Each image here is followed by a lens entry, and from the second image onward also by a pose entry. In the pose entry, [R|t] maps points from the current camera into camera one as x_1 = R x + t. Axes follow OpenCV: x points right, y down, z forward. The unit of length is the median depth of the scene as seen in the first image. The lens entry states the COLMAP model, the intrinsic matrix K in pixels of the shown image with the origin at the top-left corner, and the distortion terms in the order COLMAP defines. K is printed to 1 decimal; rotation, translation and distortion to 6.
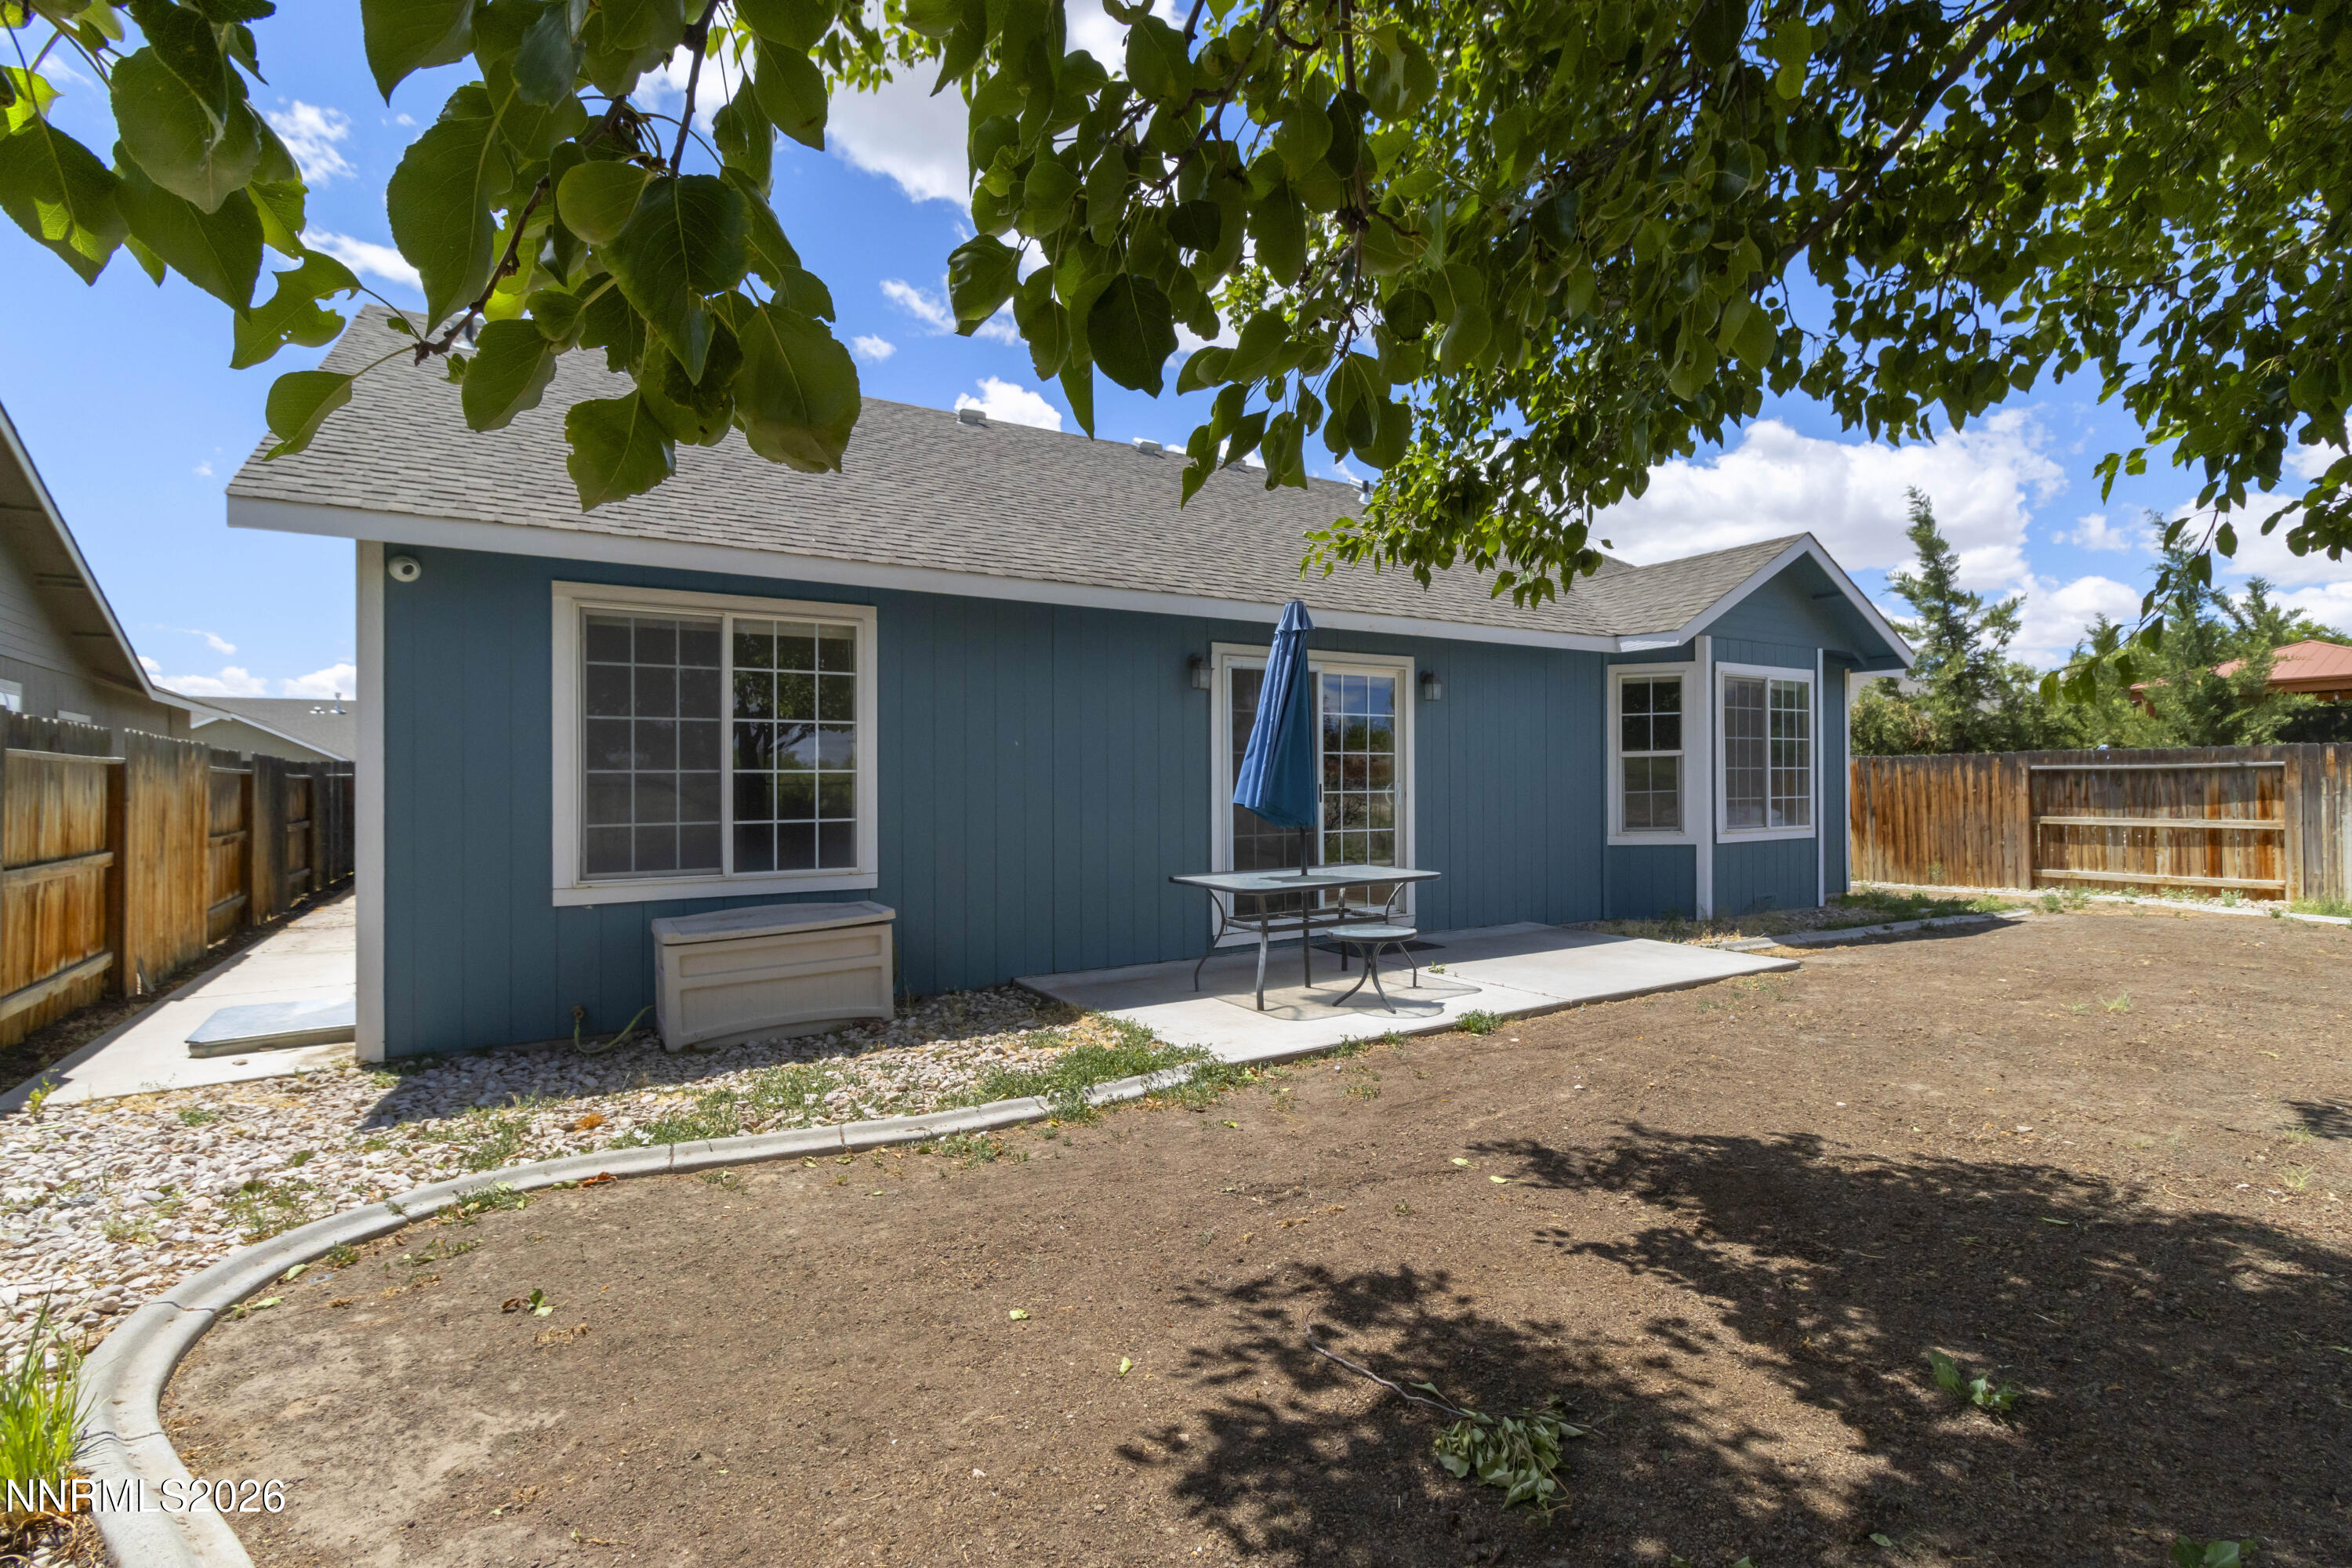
lens RADIAL K [[1093.6, 0, 1179.8], [0, 1093.6, 782.7], [0, 0, 1]] dist [0.007558, -0.000092]
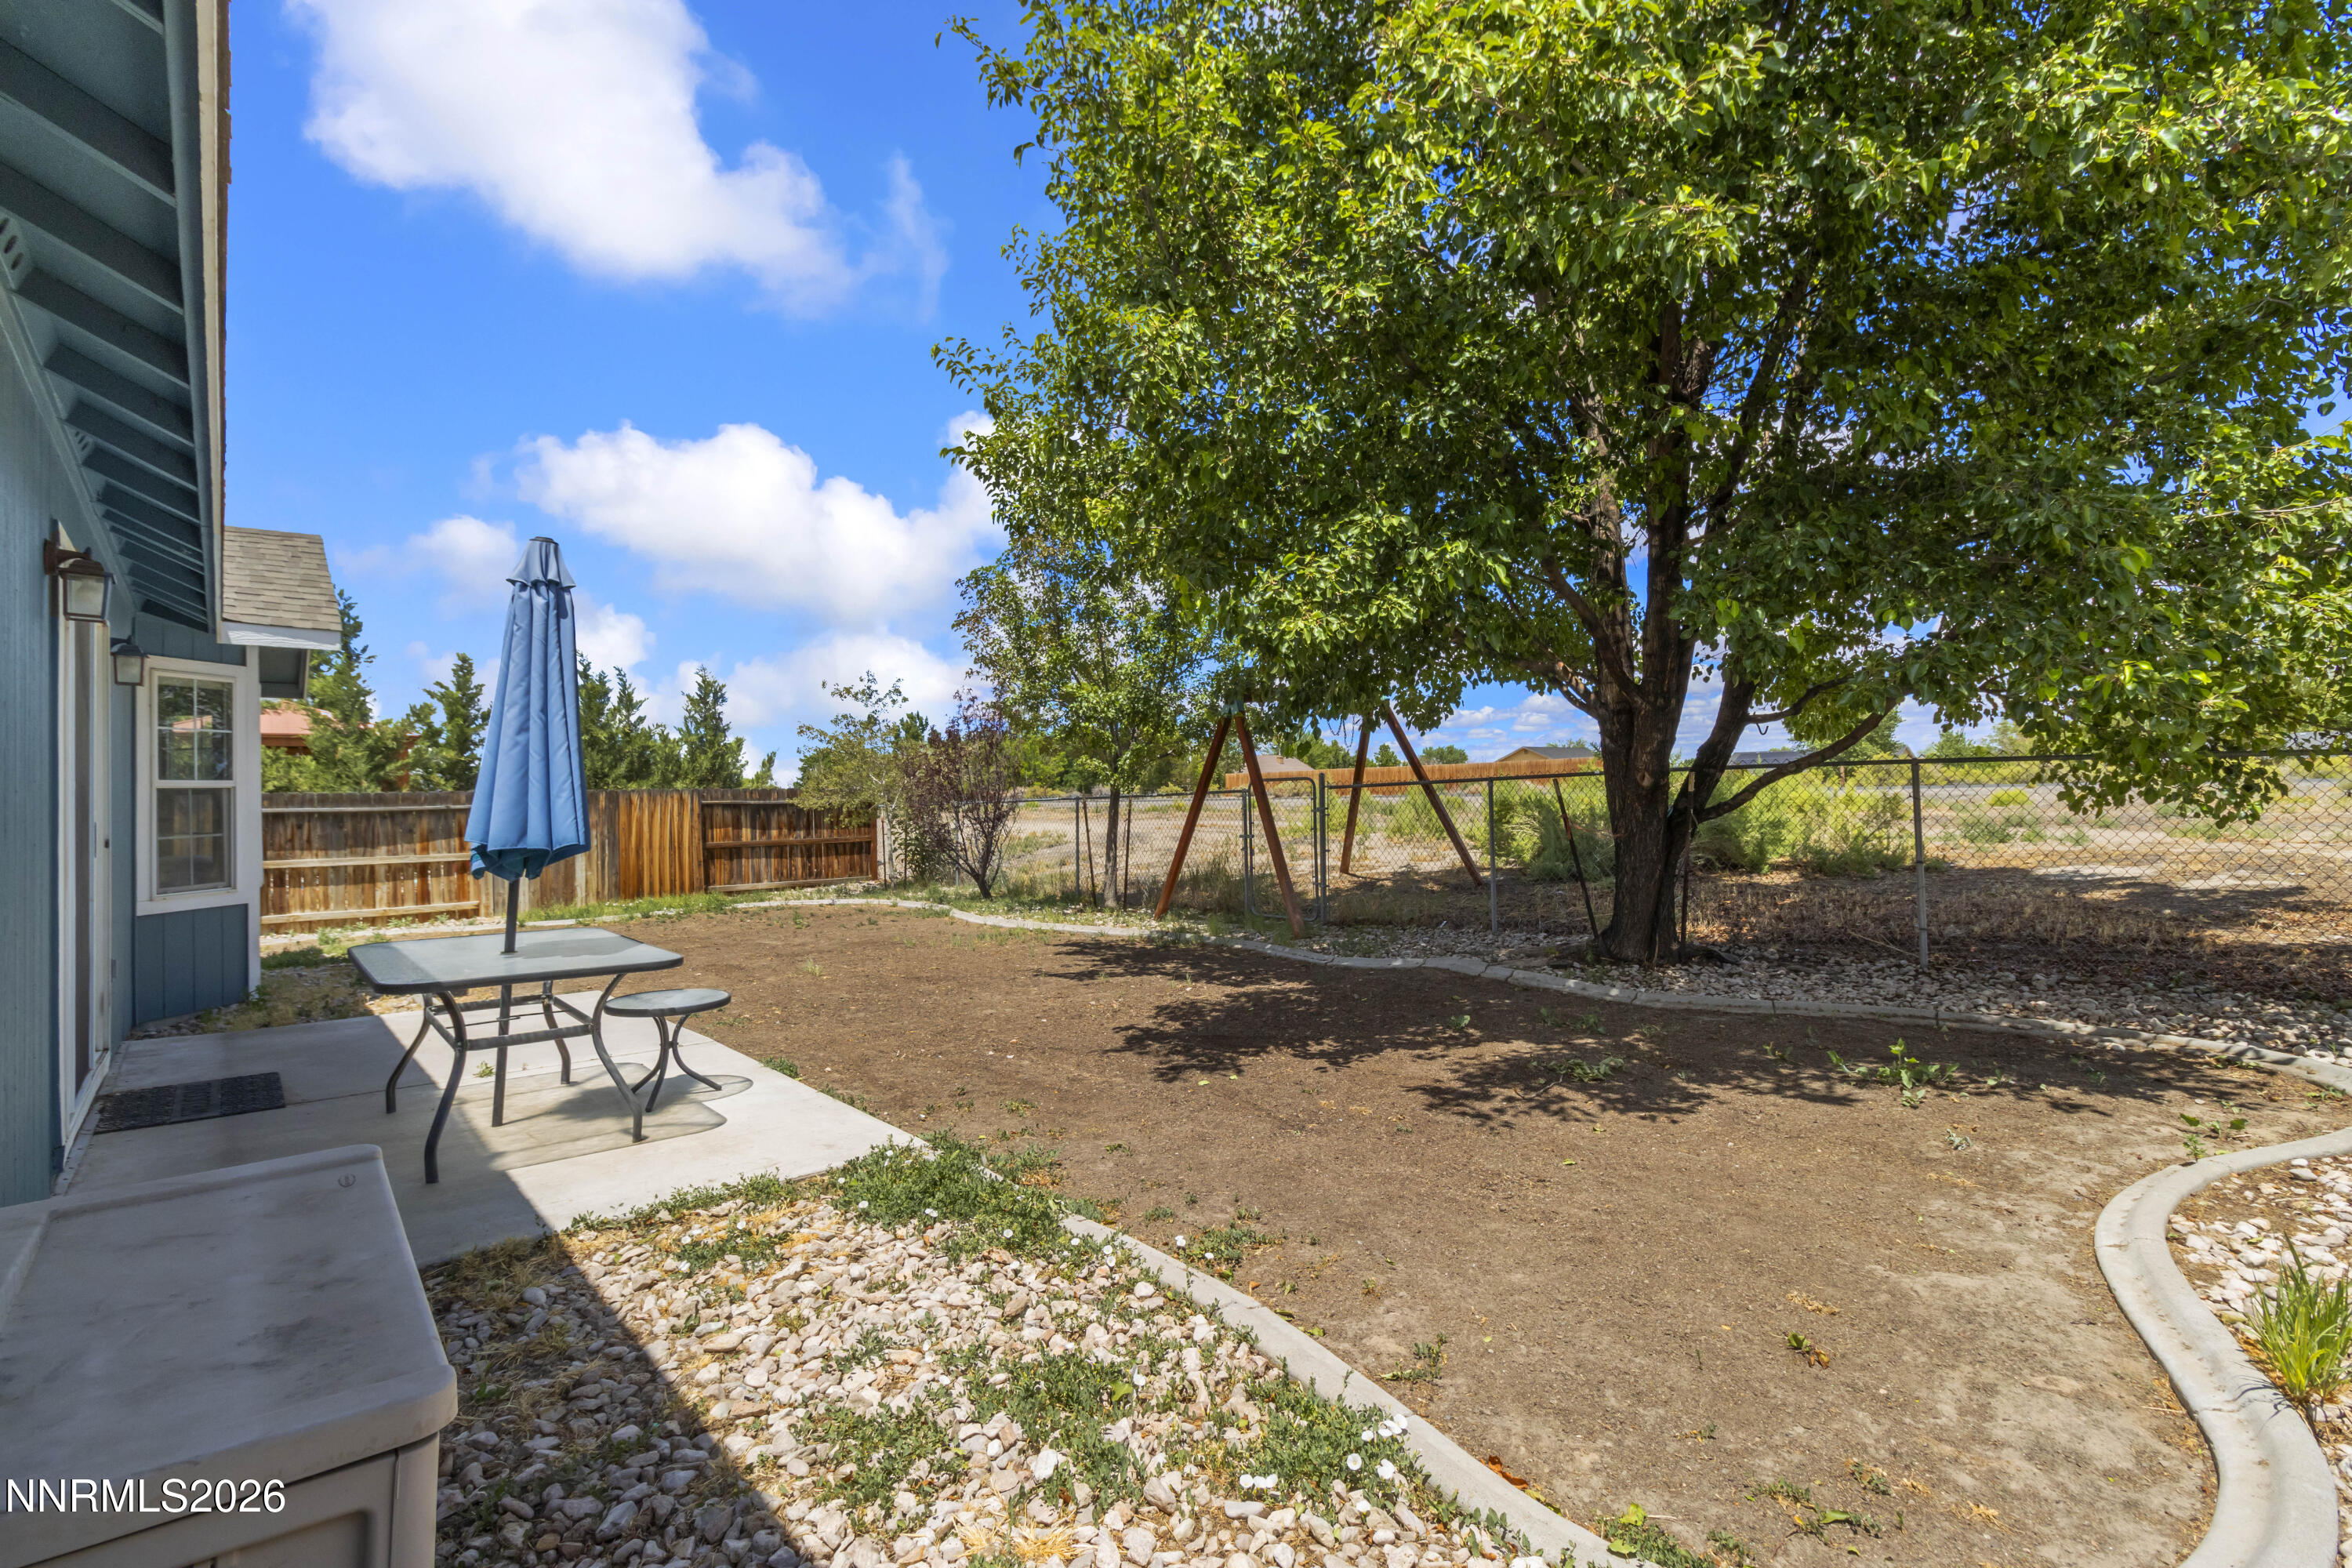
lens RADIAL K [[1093.6, 0, 1185.9], [0, 1093.6, 783.4], [0, 0, 1]] dist [0.007558, -0.000092]
pose [[-0.169295, 0.029999, 0.985109, -0.345248], [0.019478, 0.999443, -0.027088, 0.004950], [-0.985373, 0.014602, -0.169785, 0.403100]]
